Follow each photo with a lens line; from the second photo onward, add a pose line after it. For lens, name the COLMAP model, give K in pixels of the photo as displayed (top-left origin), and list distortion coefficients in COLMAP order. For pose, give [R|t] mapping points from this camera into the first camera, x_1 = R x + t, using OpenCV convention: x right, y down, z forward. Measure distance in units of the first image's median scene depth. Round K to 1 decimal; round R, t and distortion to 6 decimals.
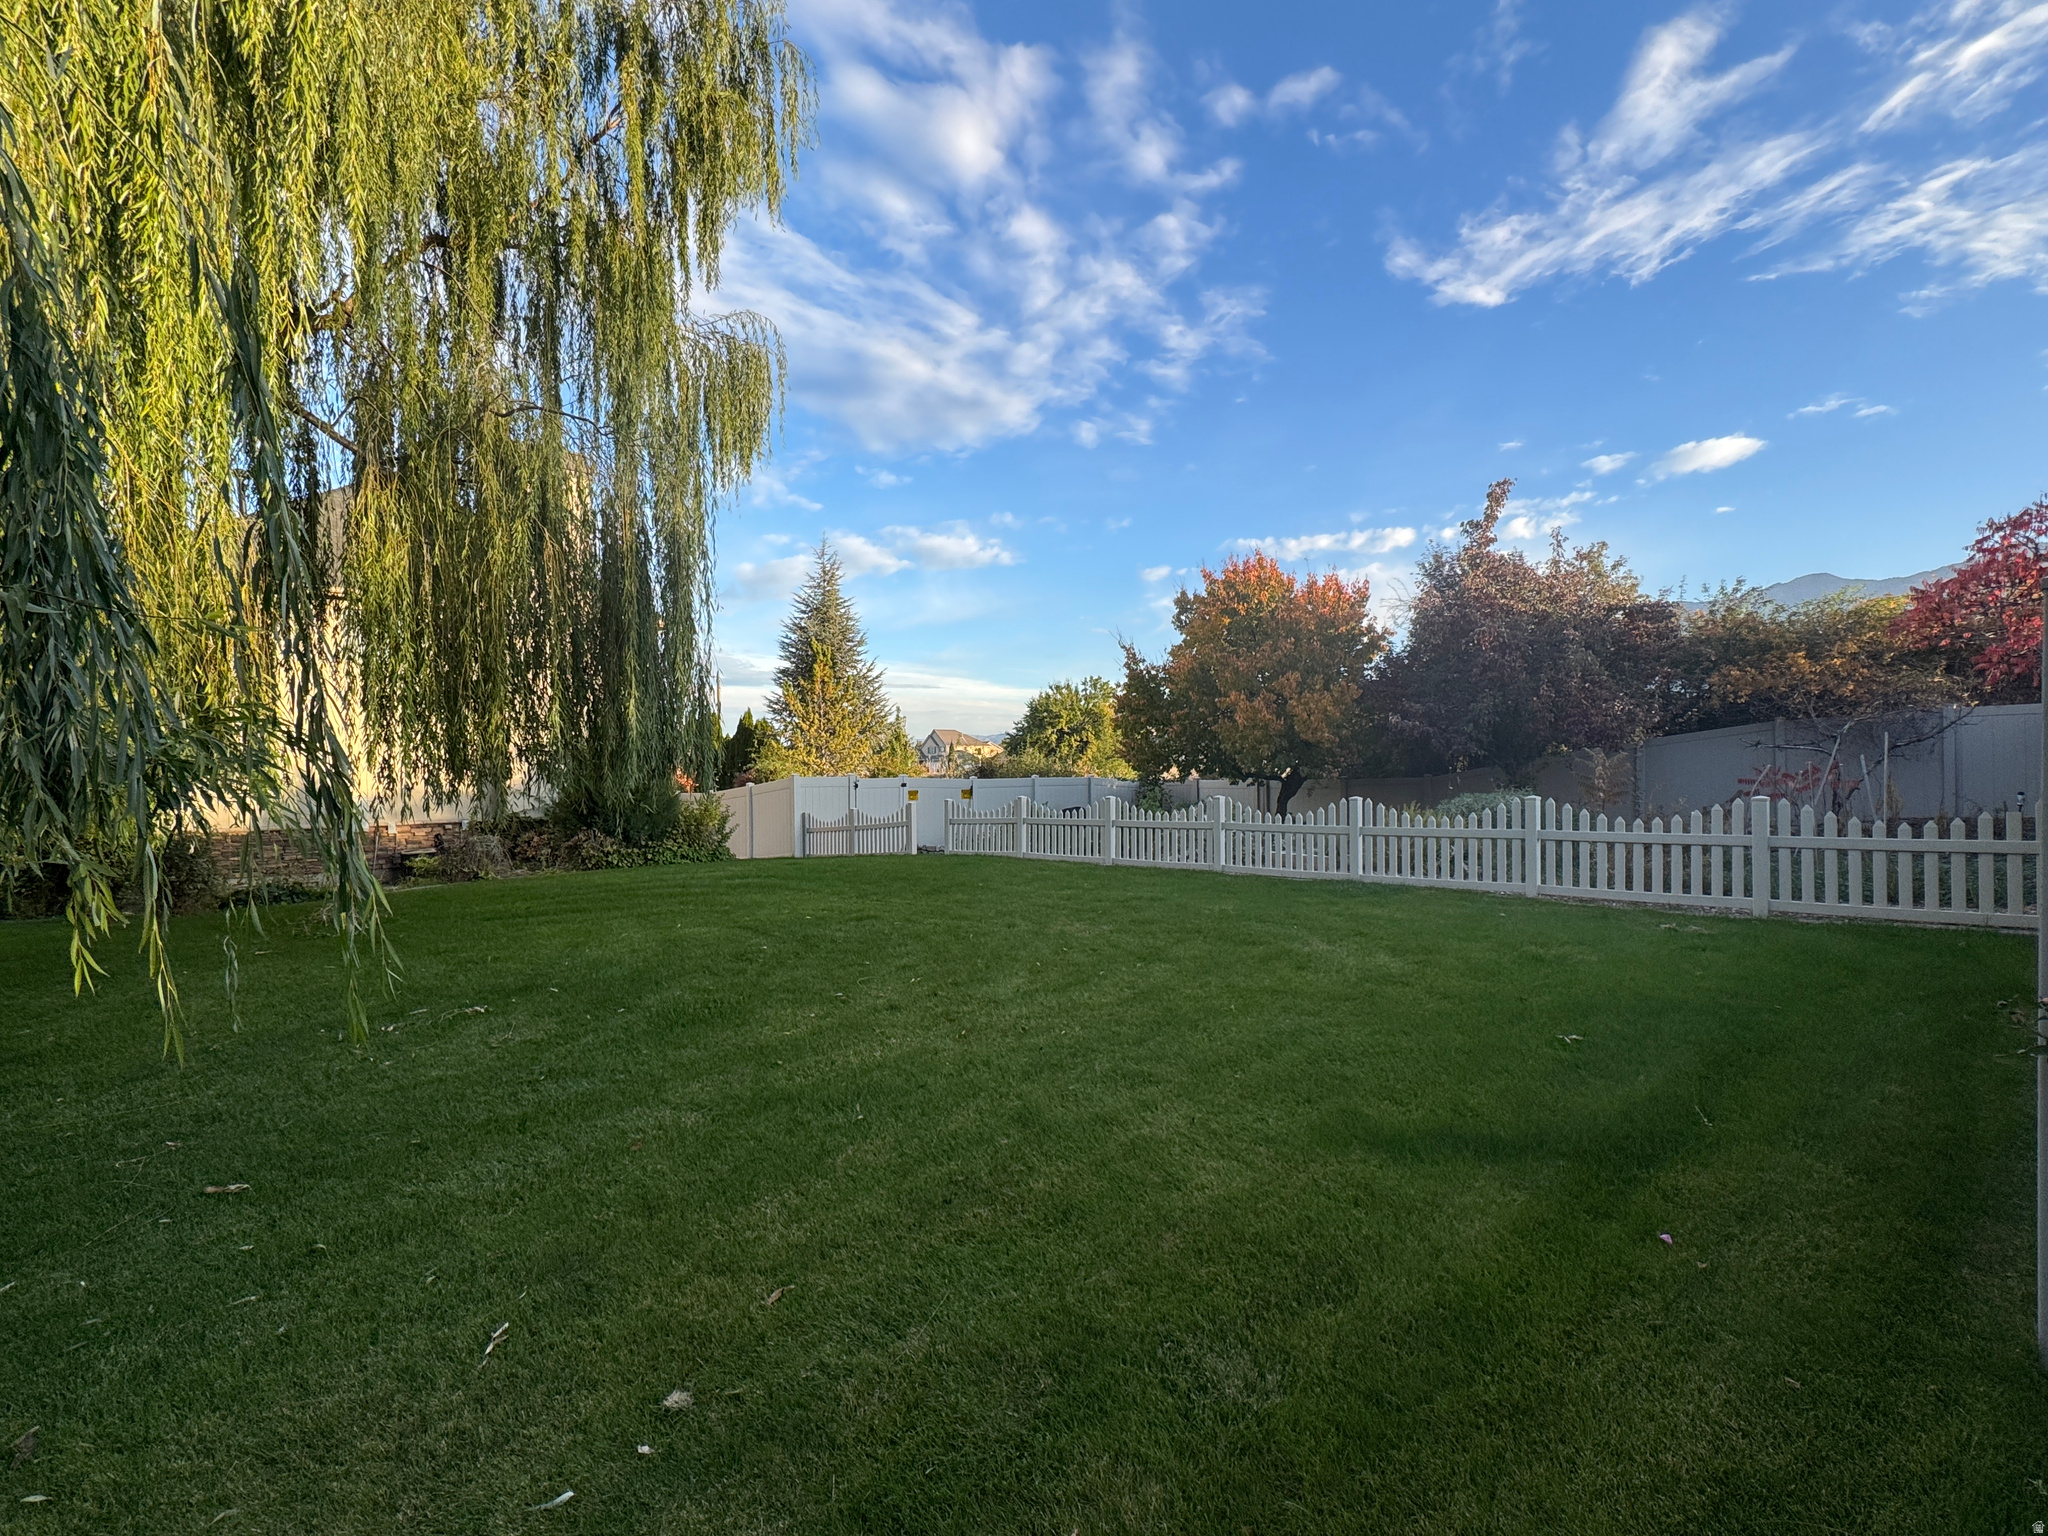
lens RADIAL K [[953.4, 0, 1020.1], [0, 953.4, 761.3], [0, 0, 1]] dist [0.001880, 0.002593]
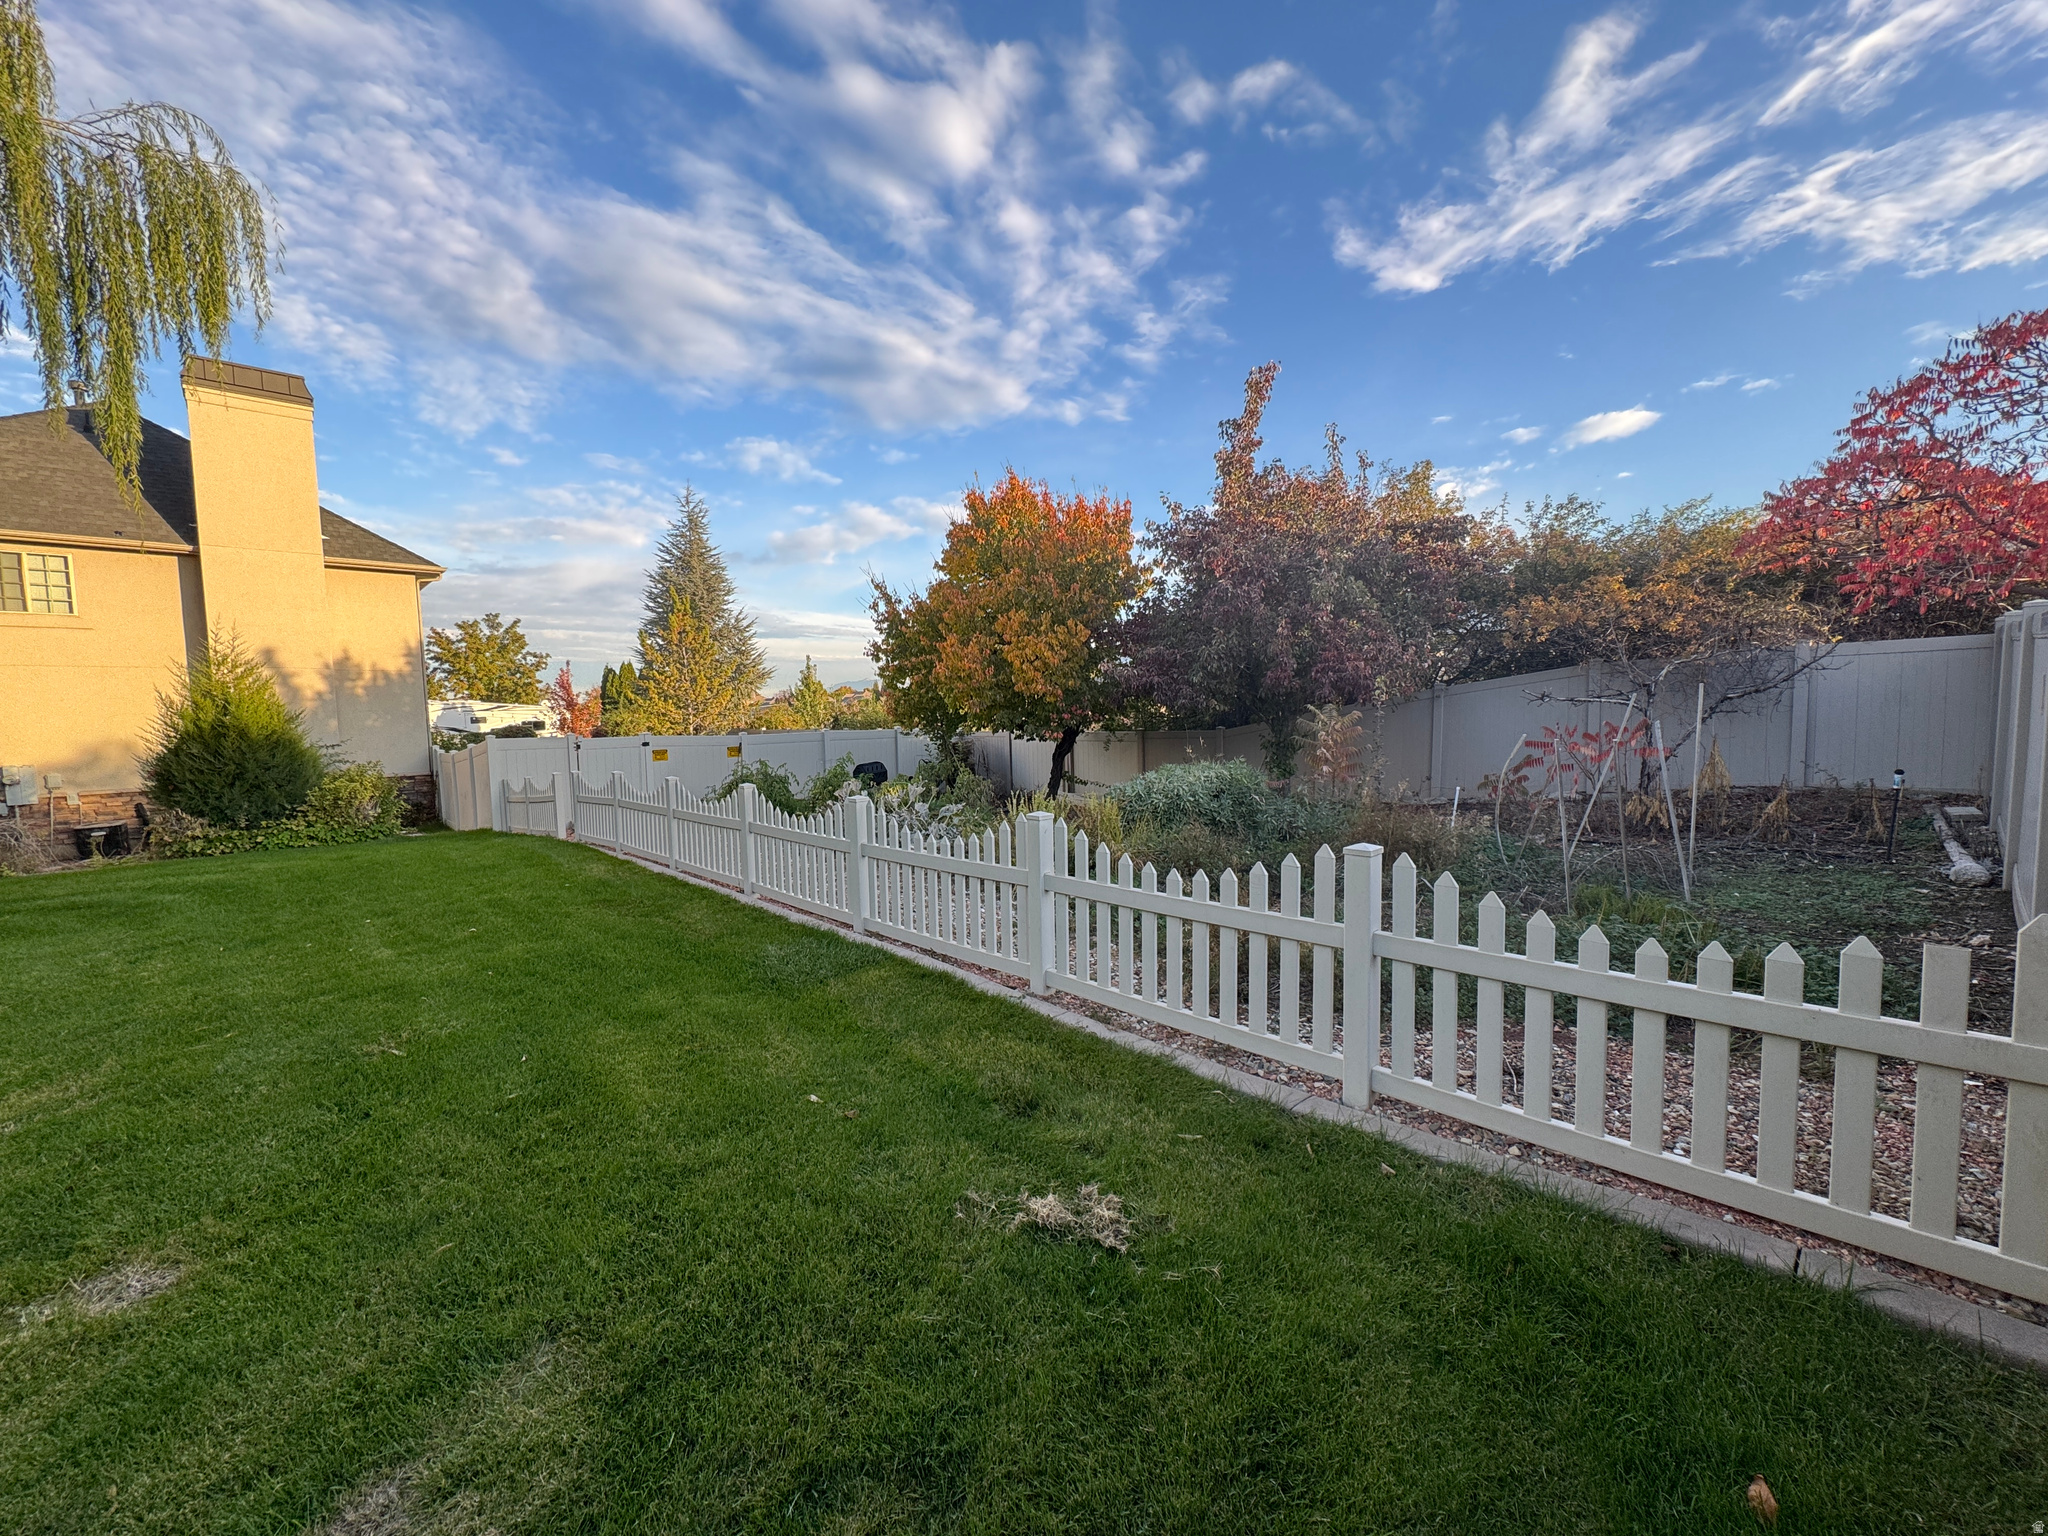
lens RADIAL K [[805.4, 0, 1026.3], [0, 805.4, 764.7], [0, 0, 1]] dist [0.004380, -0.000557]
pose [[0.999907, -0.011939, 0.006584, 0.146844], [0.011379, 0.996780, 0.079372, -0.008126], [-0.007511, -0.079290, 0.996823, 0.150173]]
